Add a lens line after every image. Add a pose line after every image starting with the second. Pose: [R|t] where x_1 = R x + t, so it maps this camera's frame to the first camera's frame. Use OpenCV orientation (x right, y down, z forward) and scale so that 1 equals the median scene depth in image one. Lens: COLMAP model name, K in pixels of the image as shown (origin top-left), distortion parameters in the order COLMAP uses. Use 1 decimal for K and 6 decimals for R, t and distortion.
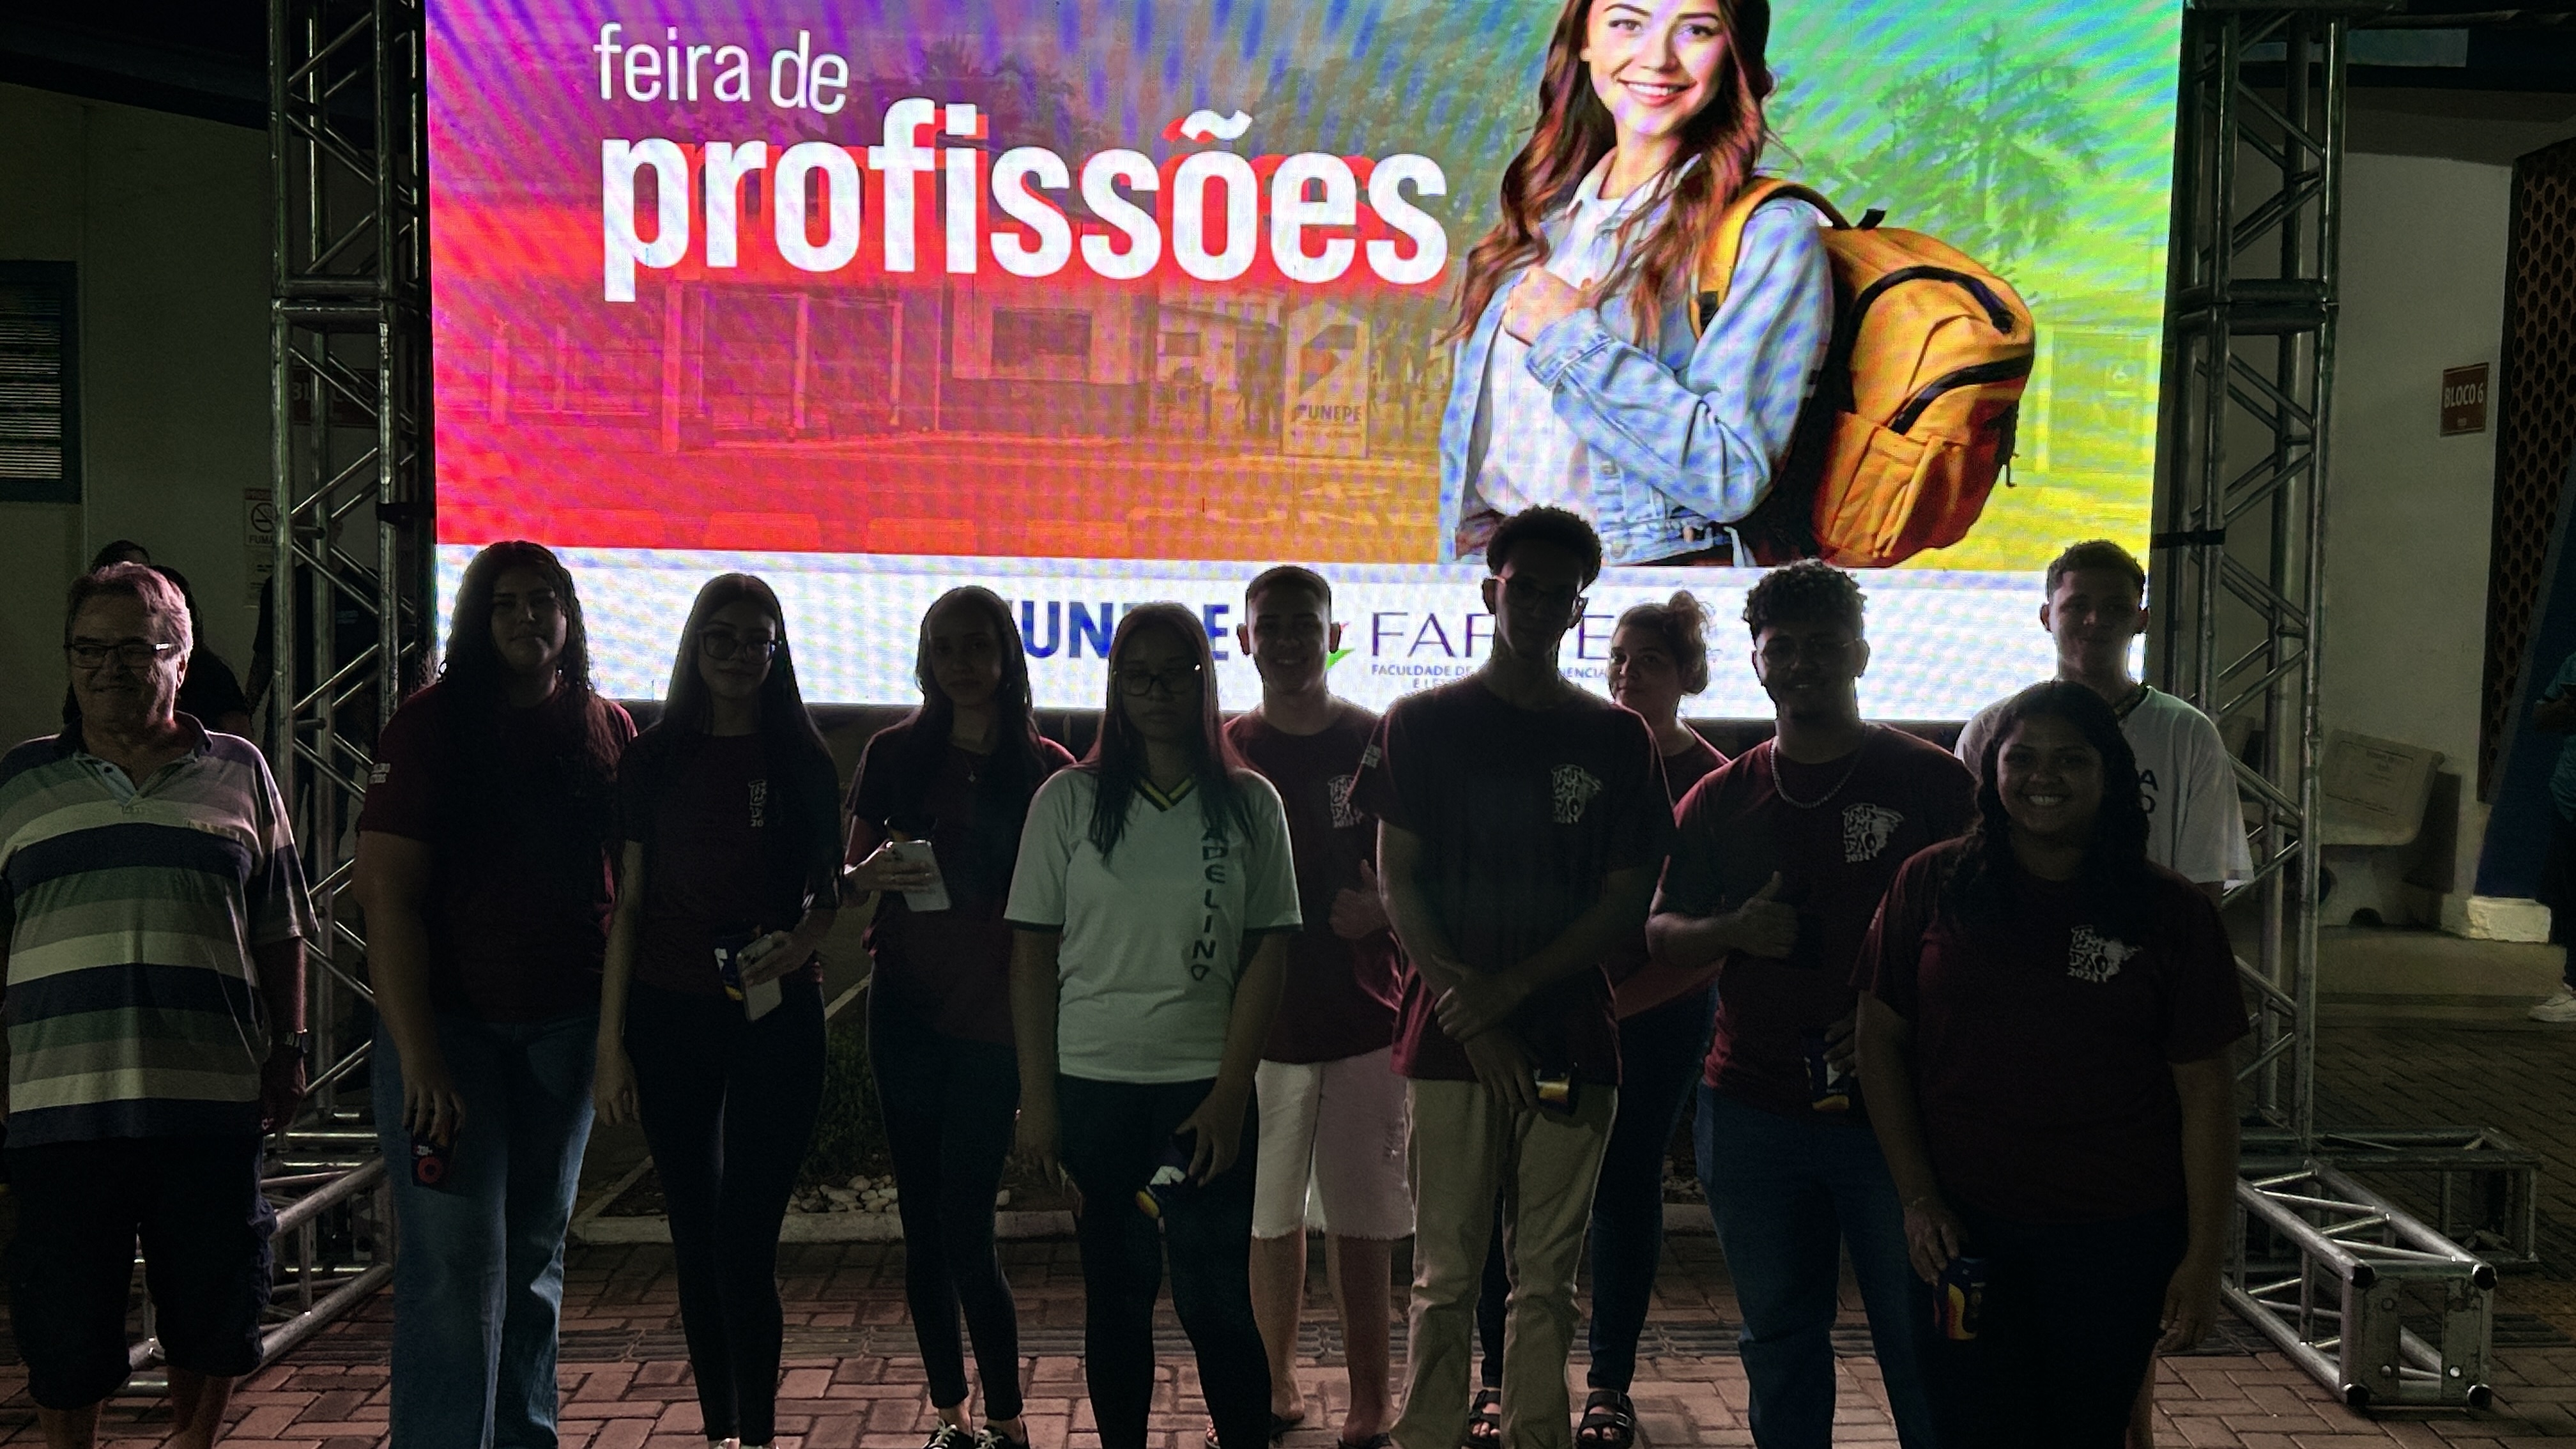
lens RADIAL K [[2738.5, 0, 1288.0], [0, 2738.5, 724.5], [0, 0, 1]] dist [0.014997, -0.024140]
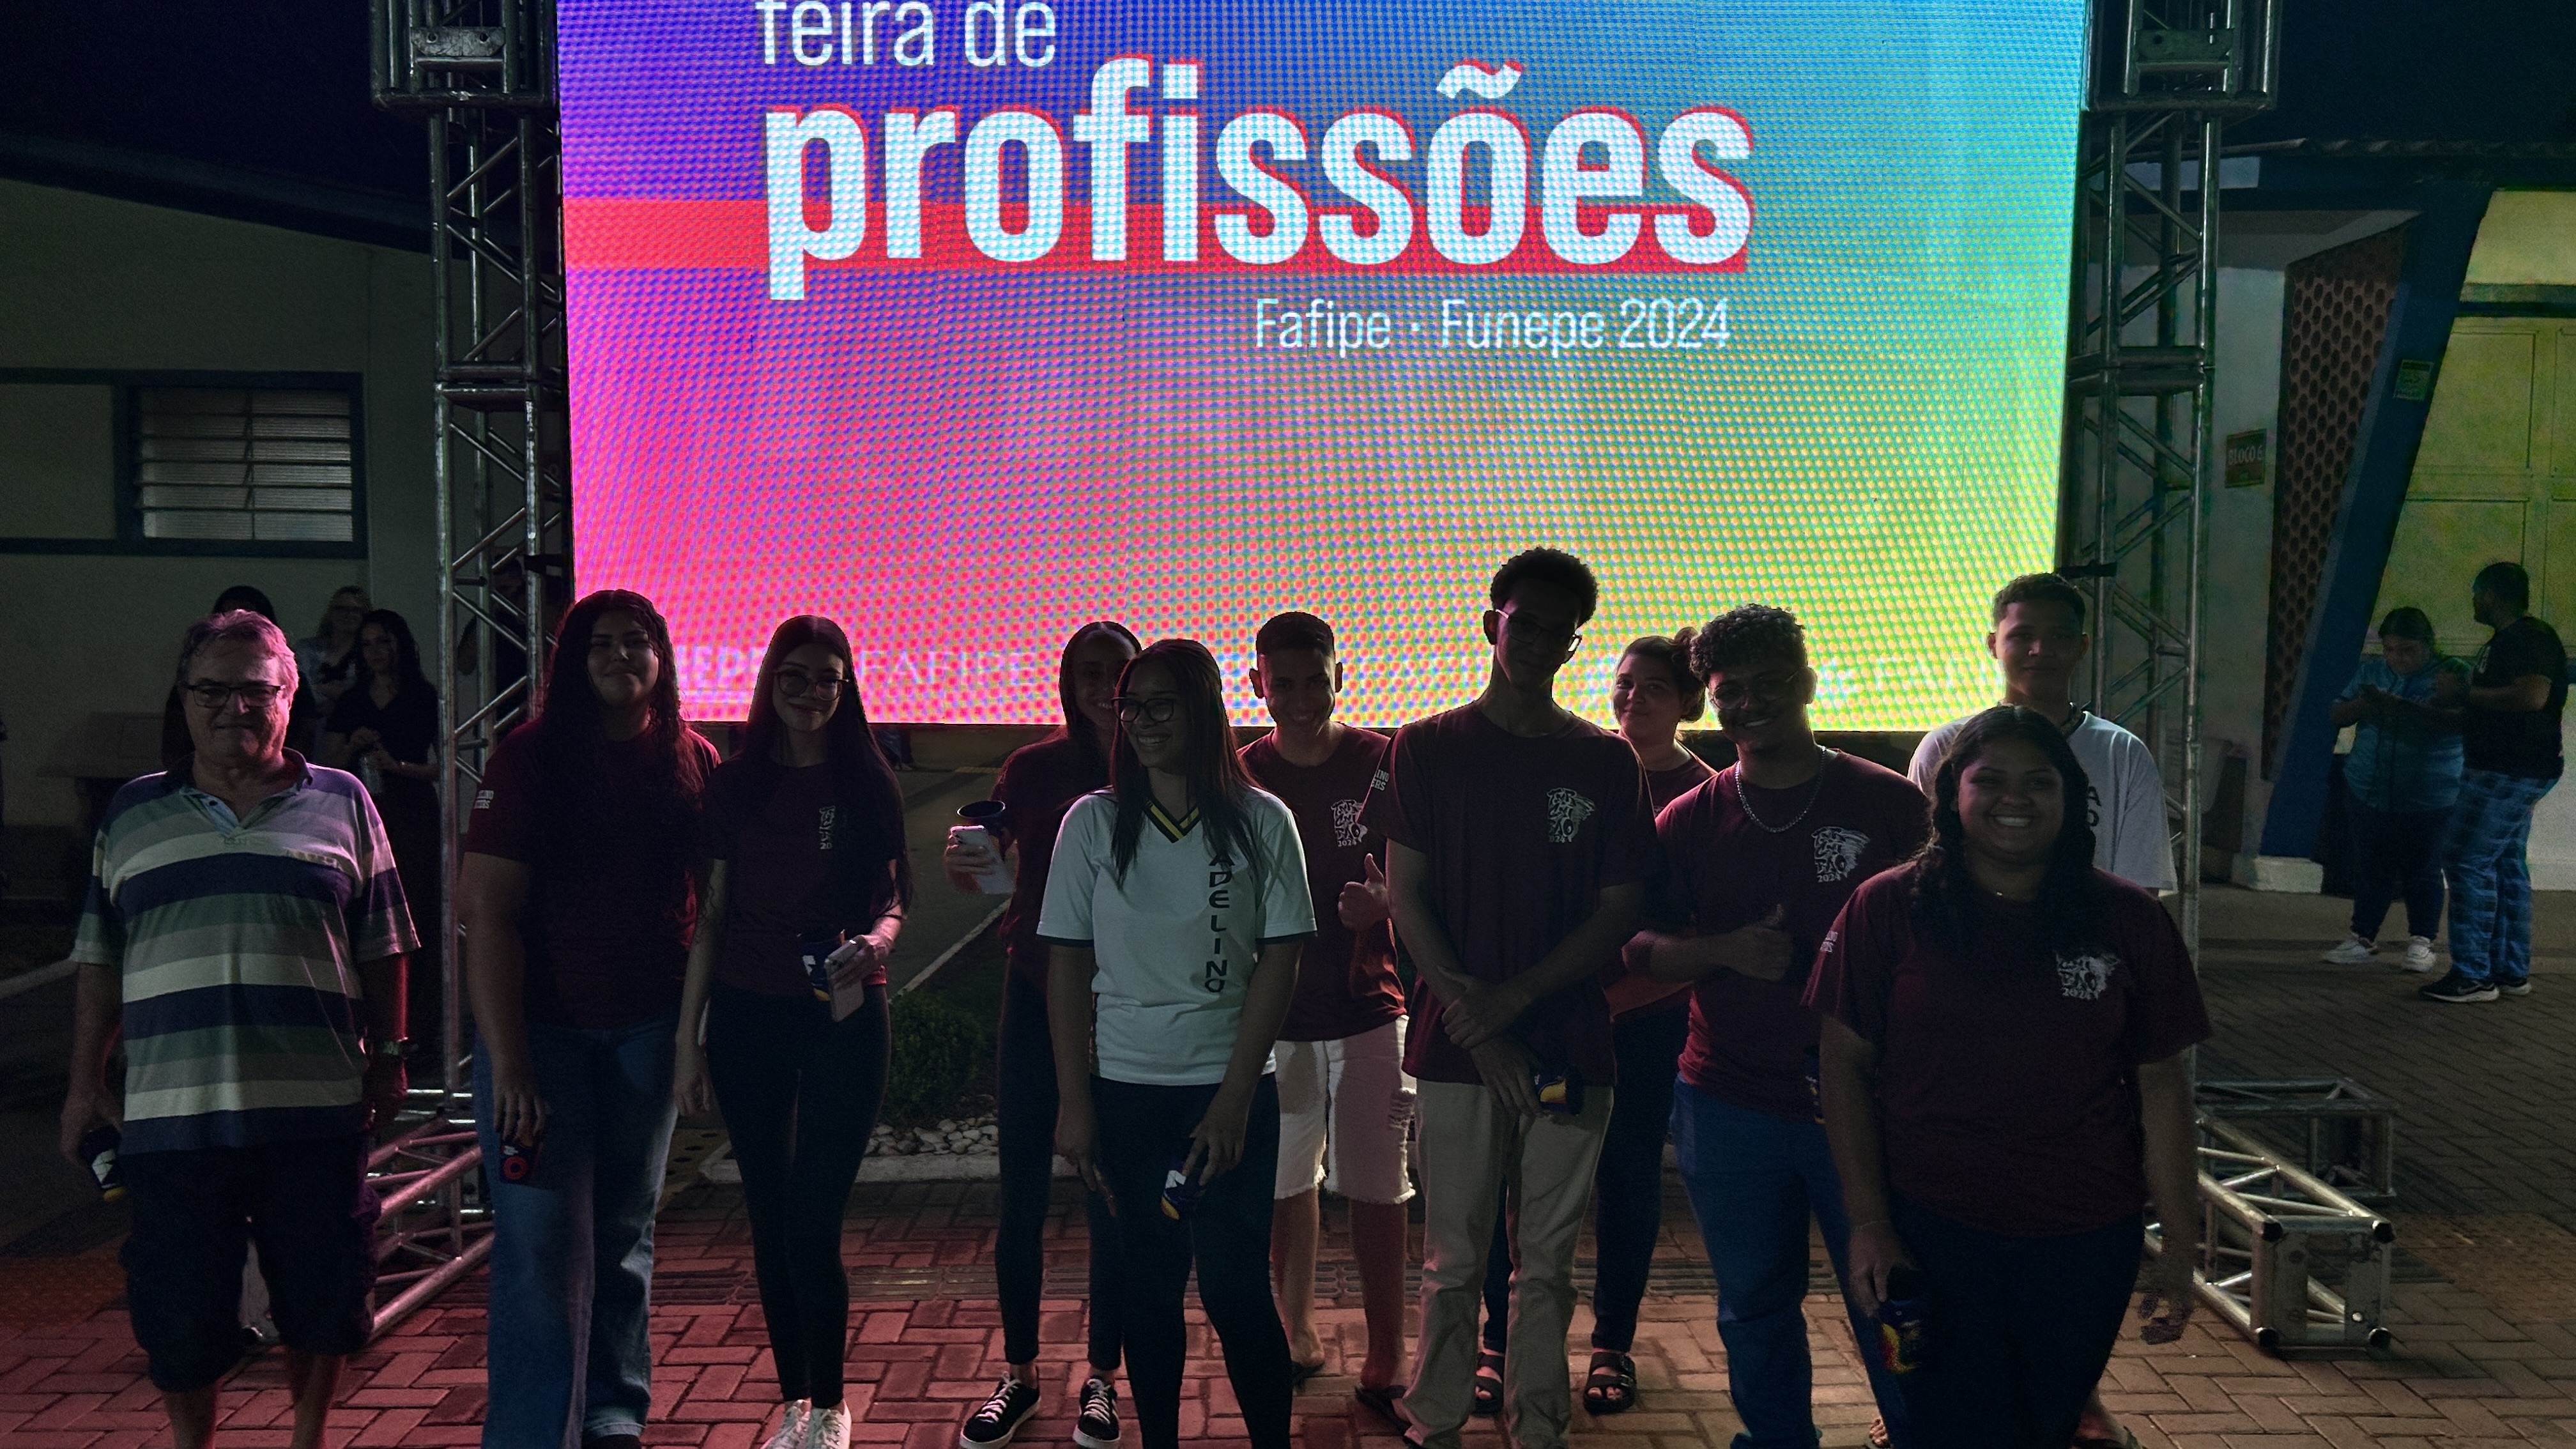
lens RADIAL K [[1988.3, 0, 1268.6], [0, 1988.3, 688.6], [0, 0, 1]] dist [0.007834, 0.000021]
pose [[0.999769, -0.007908, -0.019991, 0.001557], [0.007673, 0.999901, -0.011761, -0.012277], [0.020082, 0.011604, 0.999731, 0.167648]]
